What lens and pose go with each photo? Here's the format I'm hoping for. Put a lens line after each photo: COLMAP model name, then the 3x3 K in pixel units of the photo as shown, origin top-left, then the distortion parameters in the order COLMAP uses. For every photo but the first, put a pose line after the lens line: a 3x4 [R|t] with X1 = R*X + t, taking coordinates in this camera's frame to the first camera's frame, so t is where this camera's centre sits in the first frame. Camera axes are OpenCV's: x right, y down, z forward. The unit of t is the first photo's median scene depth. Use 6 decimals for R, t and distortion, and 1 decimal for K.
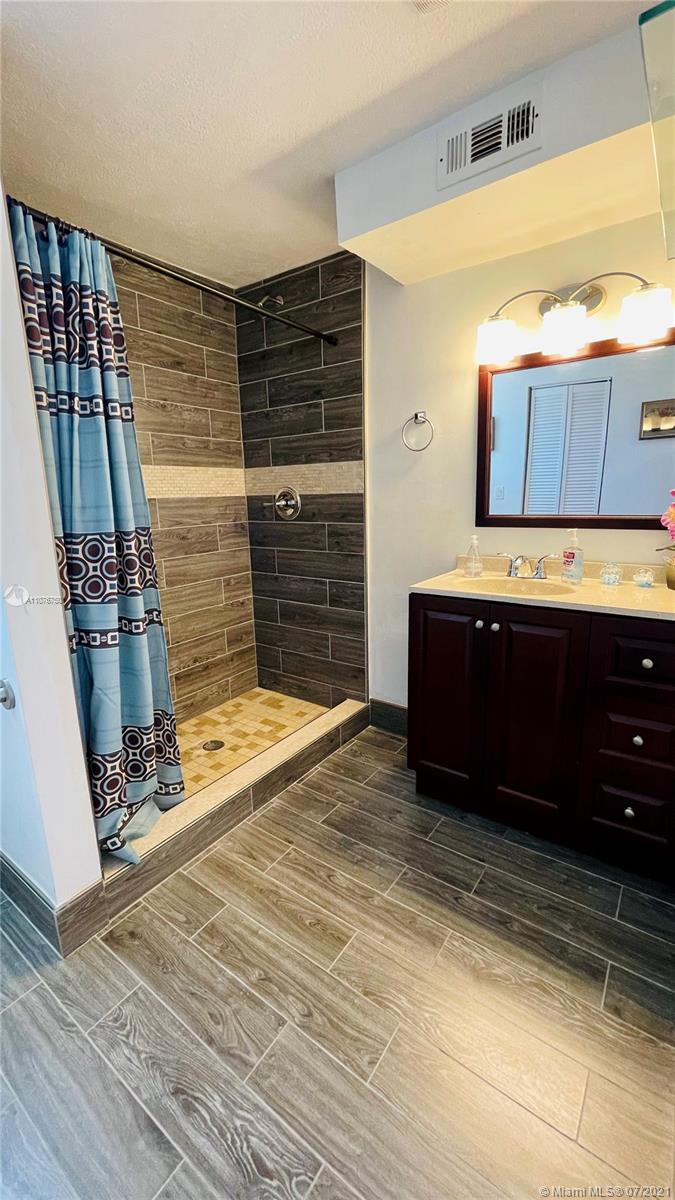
lens RADIAL K [[485.8, 0, 335.7], [0, 485.8, 593.1], [0, 0, 1]] dist [-0.003990, 0.001287]
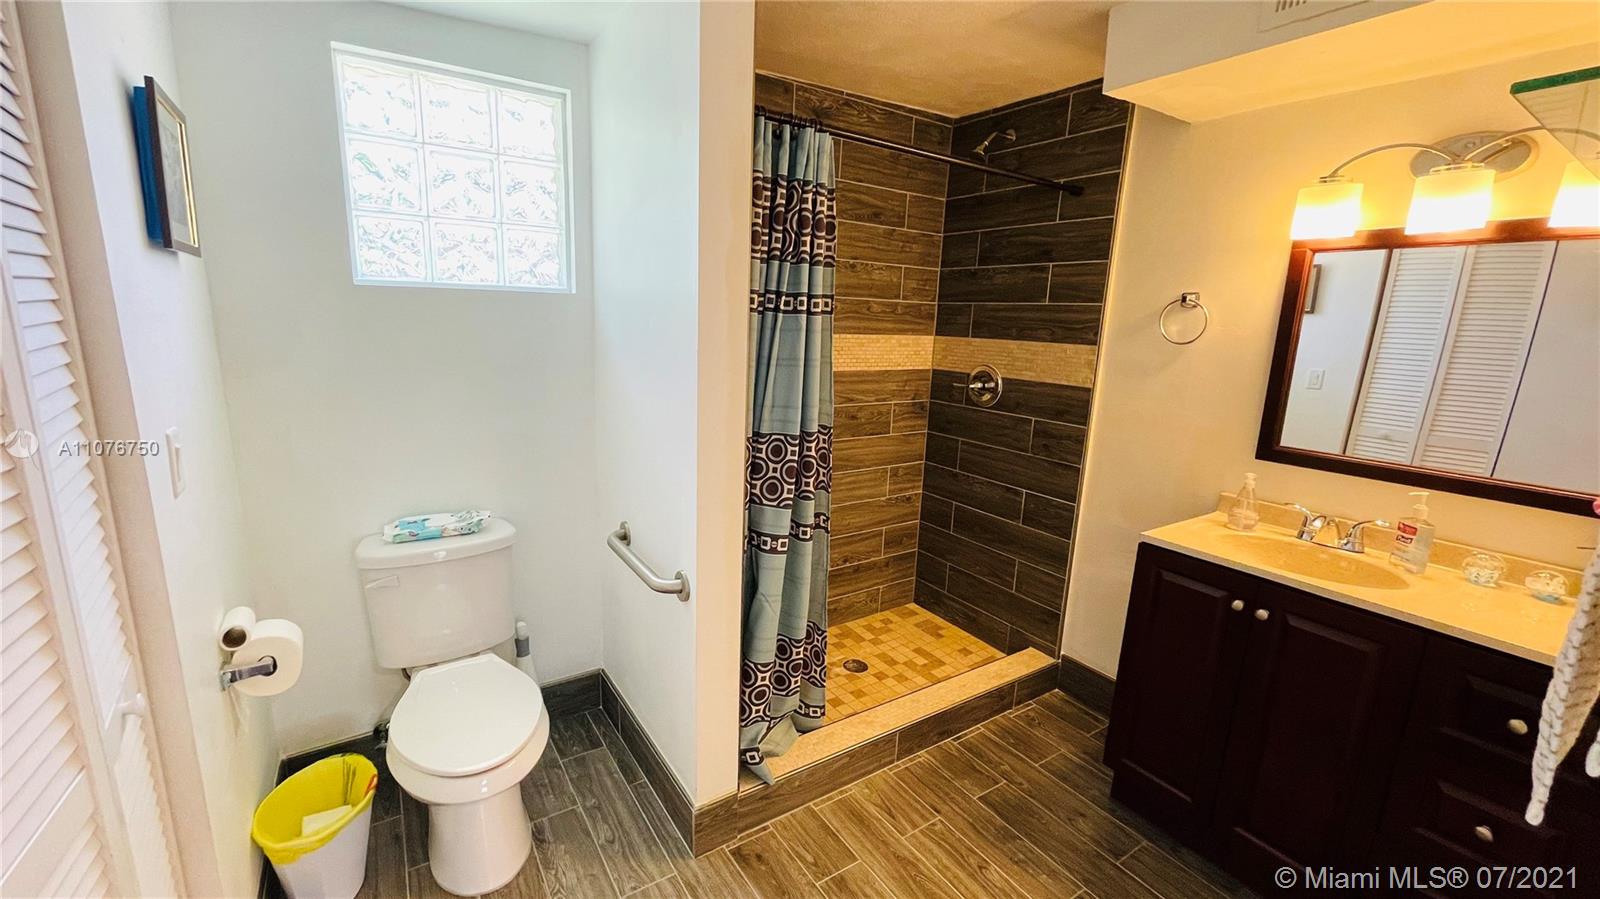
lens RADIAL K [[647.8, 0, 793.1], [0, 647.8, 454.5], [0, 0, 1]] dist [-0.003990, 0.001287]
pose [[0.932722, 0.131752, -0.335666, -0.034819], [-0.130143, 0.991117, 0.027391, -0.101653], [0.336293, 0.018136, 0.941583, -0.155208]]
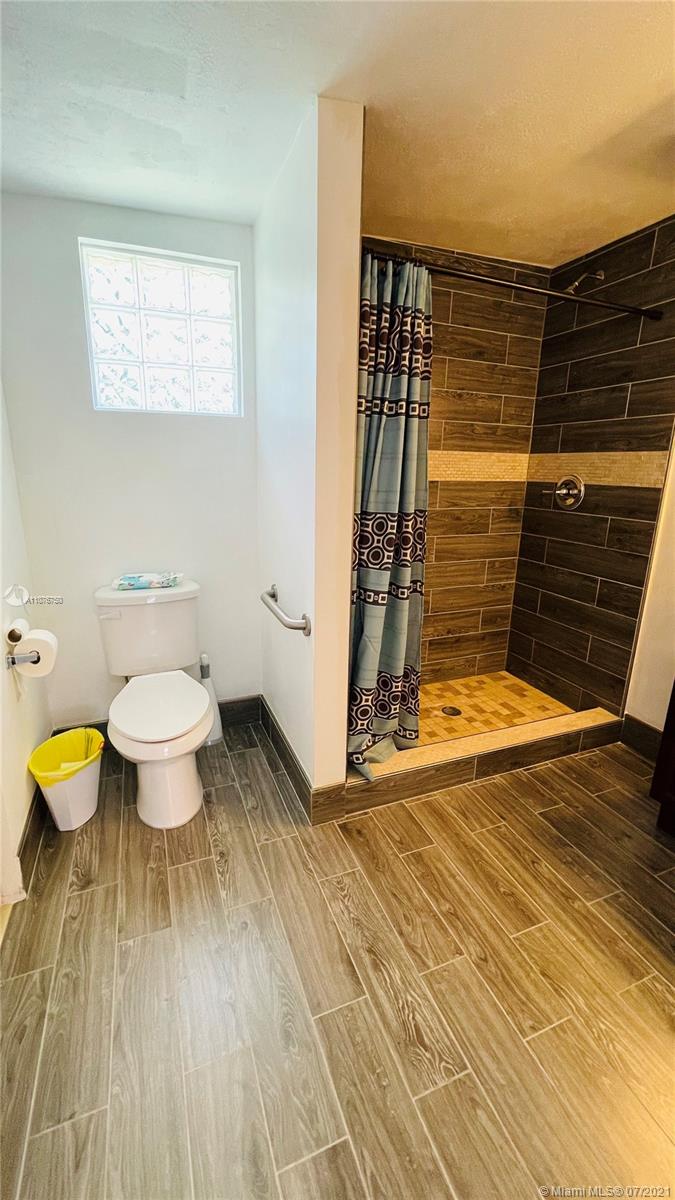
lens RADIAL K [[485.8, 0, 334.8], [0, 485.8, 594.0], [0, 0, 1]] dist [-0.003990, 0.001287]
pose [[0.842771, 0.175061, -0.509009, 0.054465], [-0.147979, 0.984551, 0.093603, -0.013841], [0.517532, -0.003564, 0.855656, -0.100229]]
